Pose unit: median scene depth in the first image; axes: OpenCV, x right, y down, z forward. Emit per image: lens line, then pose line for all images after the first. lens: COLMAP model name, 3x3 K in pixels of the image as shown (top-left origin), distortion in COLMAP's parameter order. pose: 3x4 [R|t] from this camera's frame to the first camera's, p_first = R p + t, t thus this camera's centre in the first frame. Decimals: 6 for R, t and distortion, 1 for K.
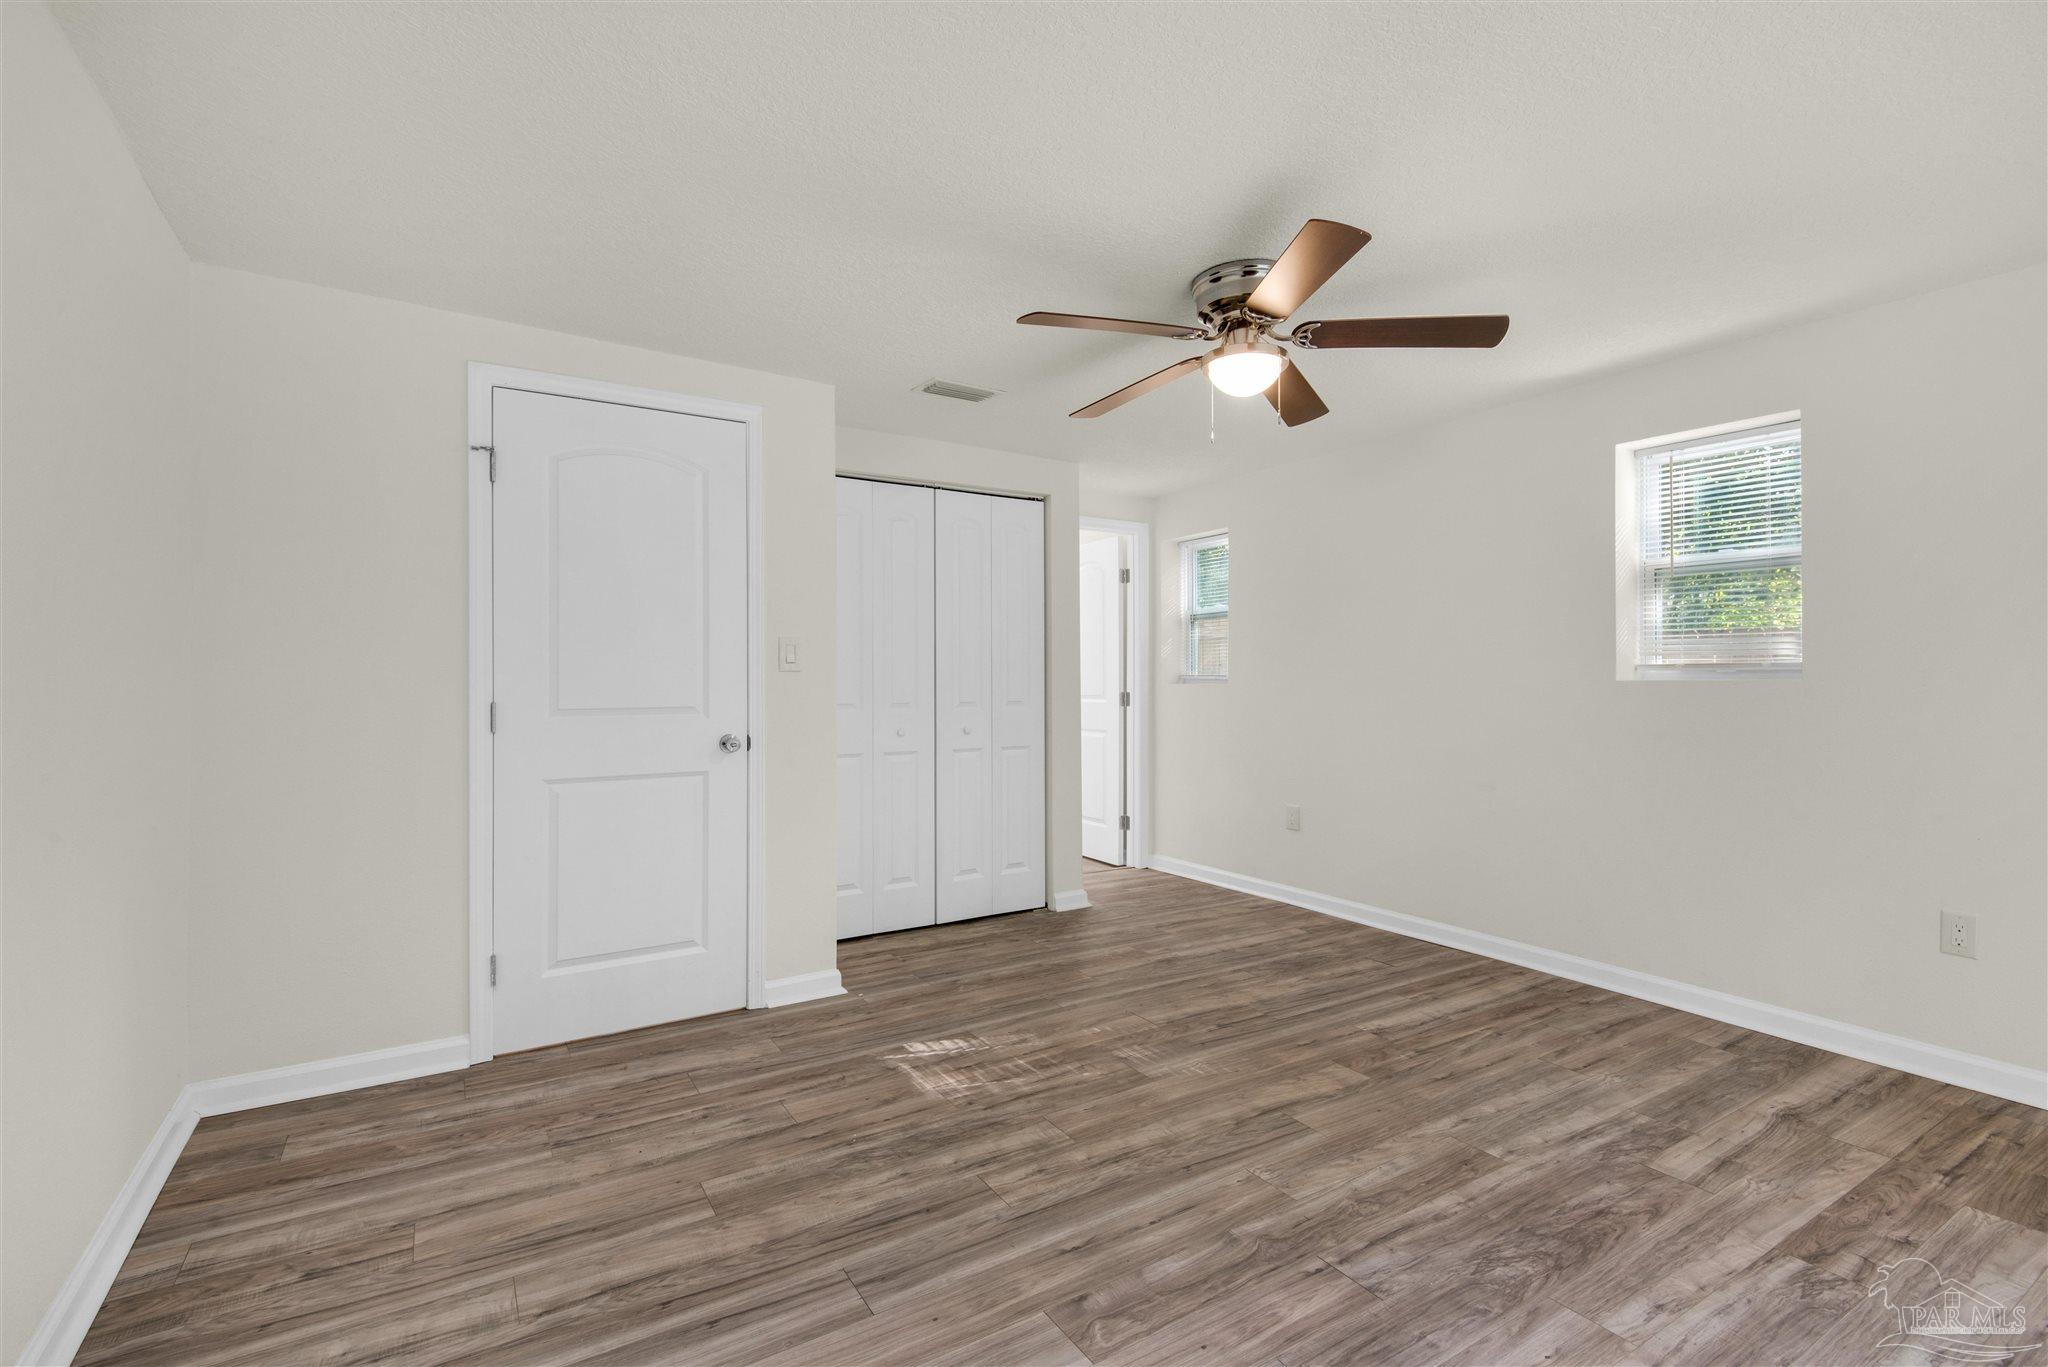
lens RADIAL K [[929.0, 0, 1029.5], [0, 929.0, 679.6], [0, 0, 1]] dist [0.033767, -0.018386]
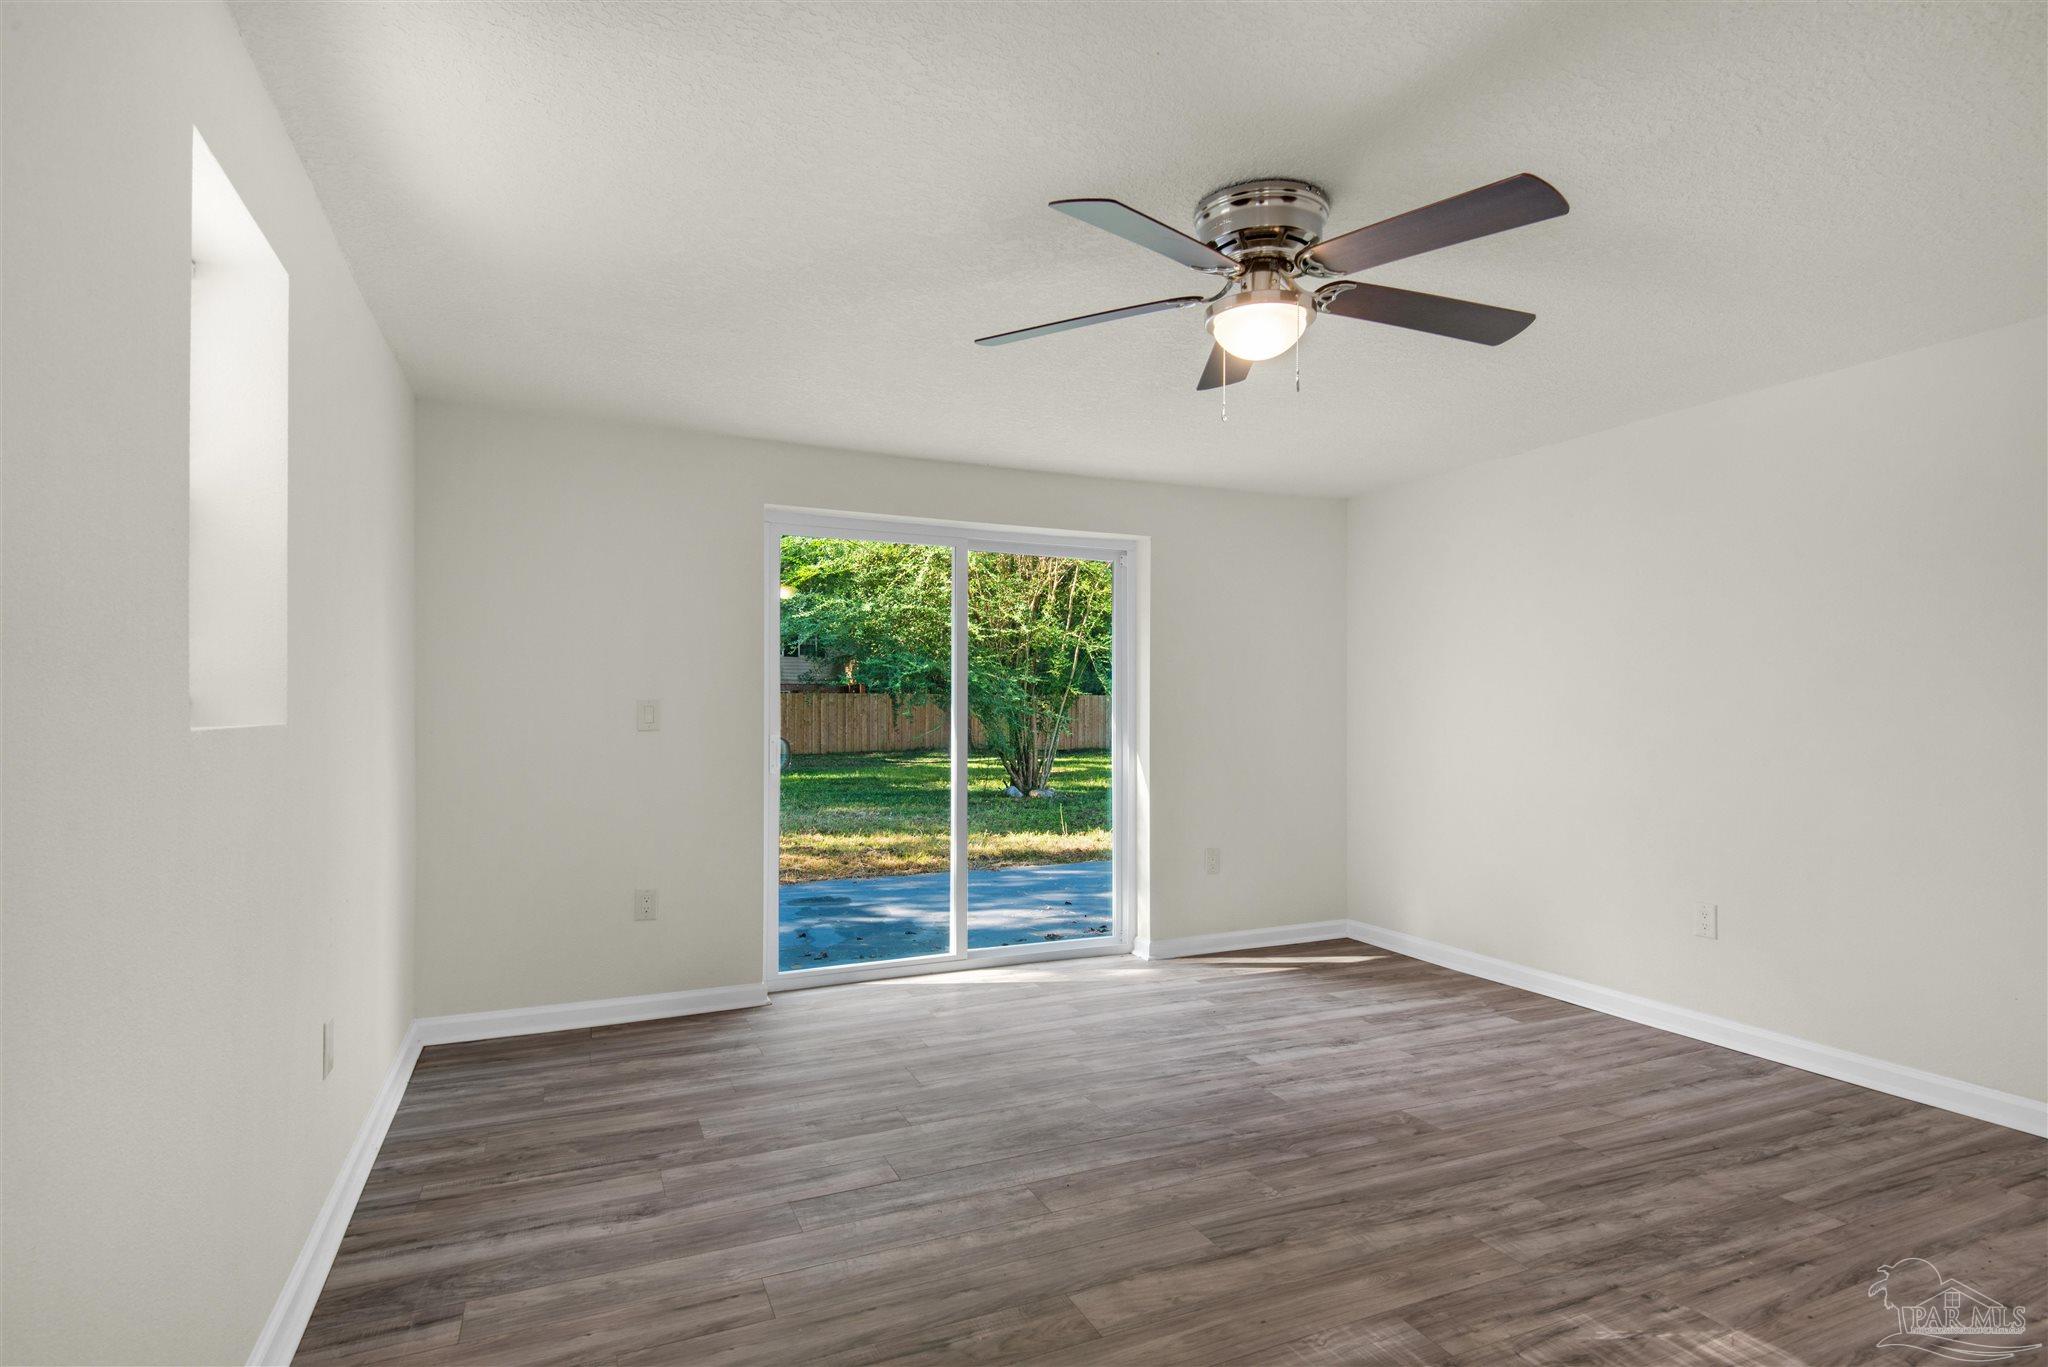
lens RADIAL K [[1049.5, 0, 1033.7], [0, 1049.5, 697.2], [0, 0, 1]] dist [0.035595, -0.027768]
pose [[-0.992078, 0.001705, 0.125613, 0.297431], [0.000561, 0.999958, -0.009140, -0.011624], [-0.125623, -0.008997, -0.992037, 1.821046]]
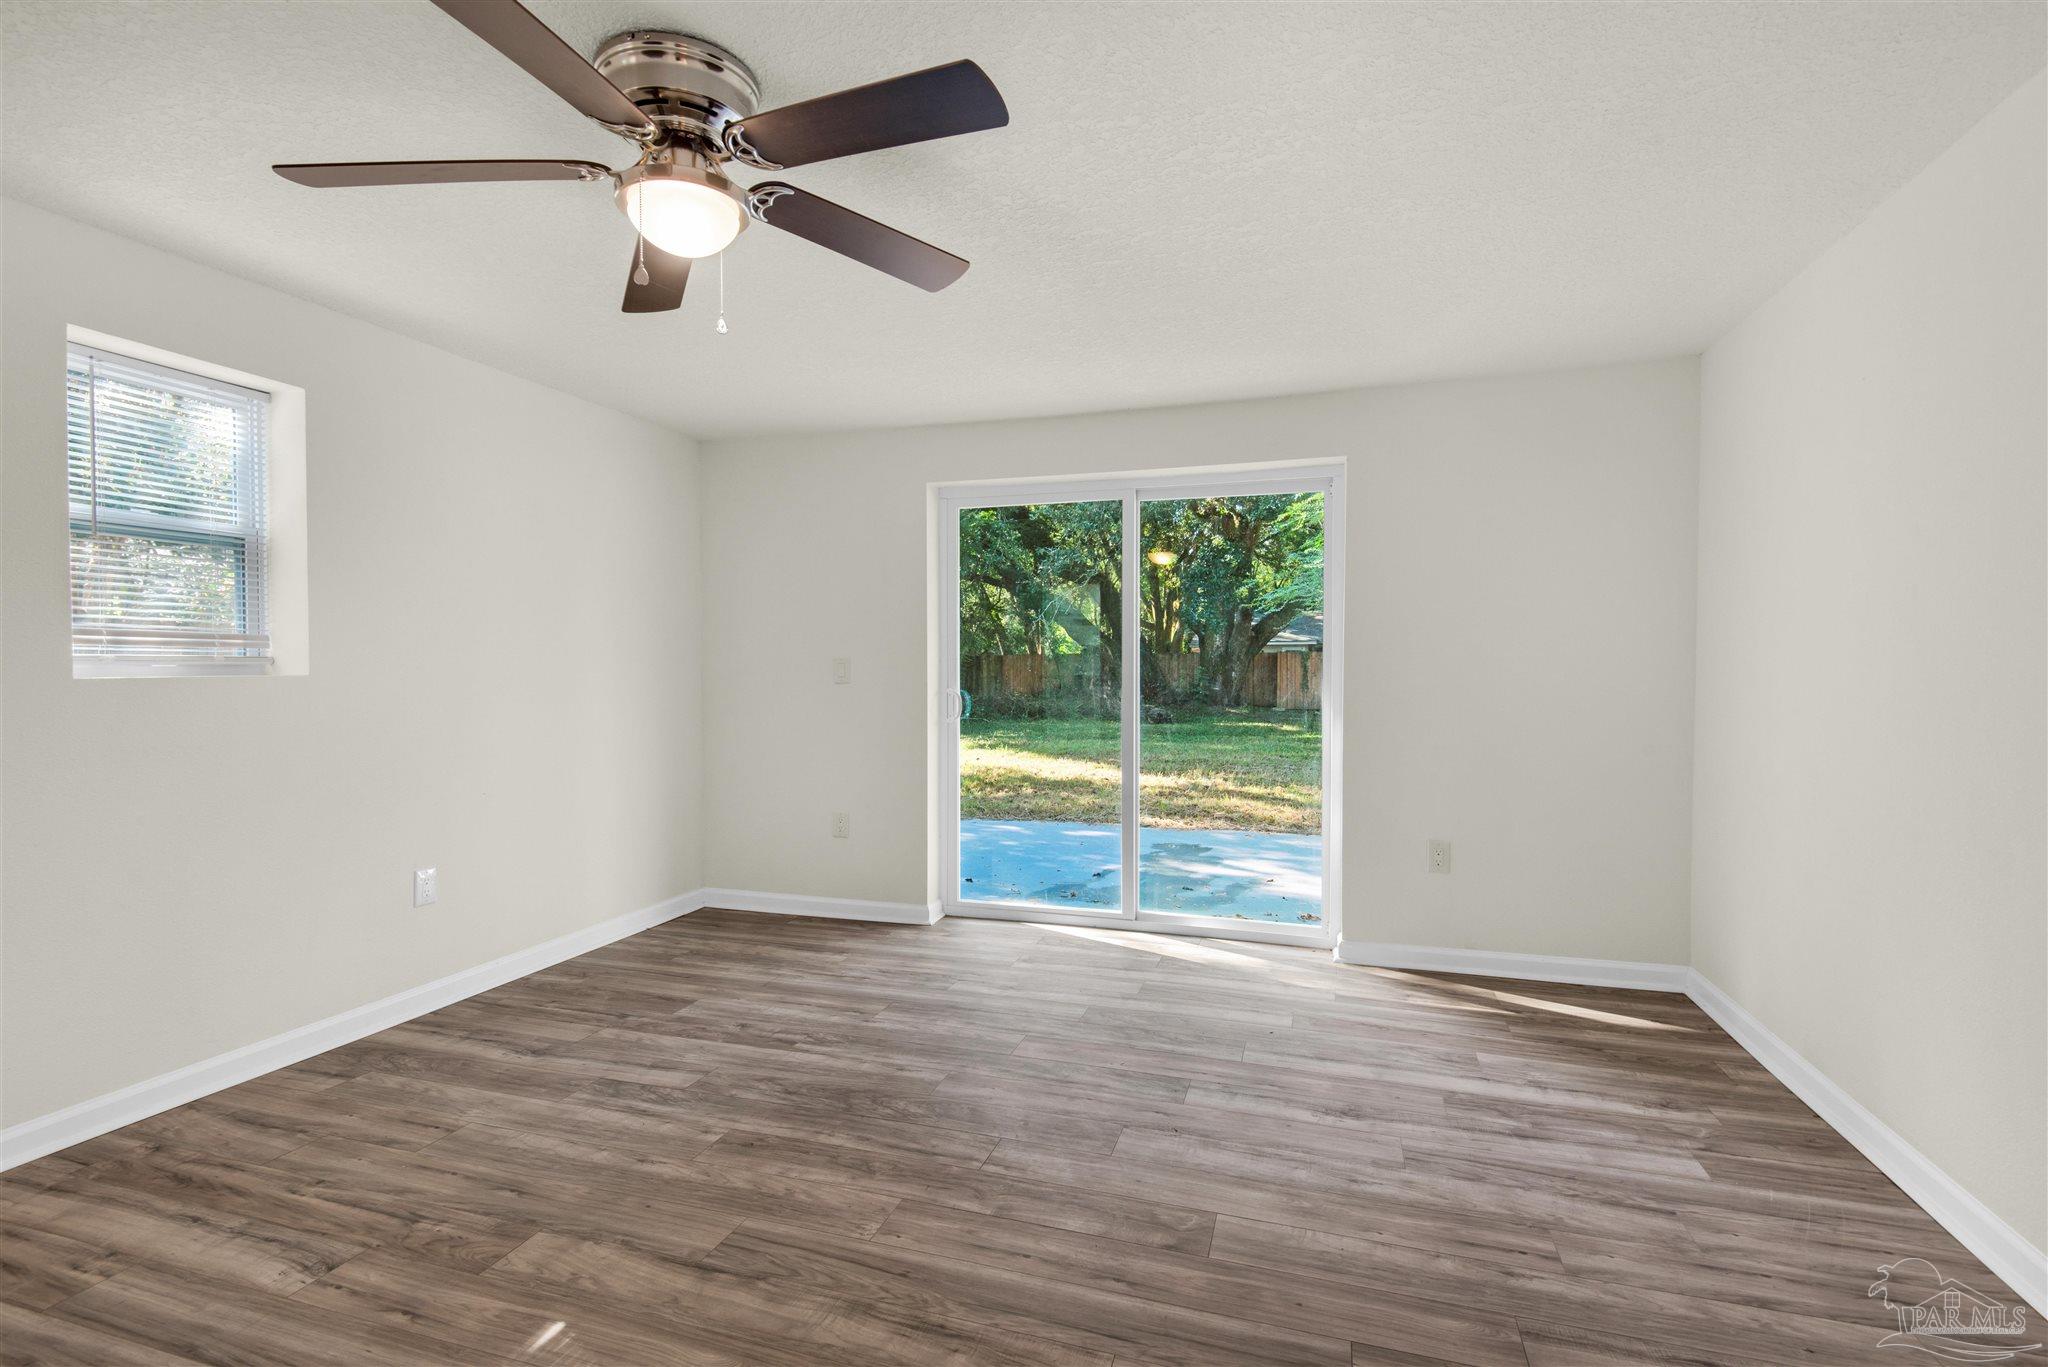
lens RADIAL K [[942.4, 0, 1039.9], [0, 942.4, 673.3], [0, 0, 1]] dist [0.031210, -0.018284]
pose [[-0.652176, -0.002823, 0.758062, -0.446921], [0.004566, 0.999960, 0.007652, -0.006790], [-0.758054, 0.008452, -0.652137, 1.206609]]
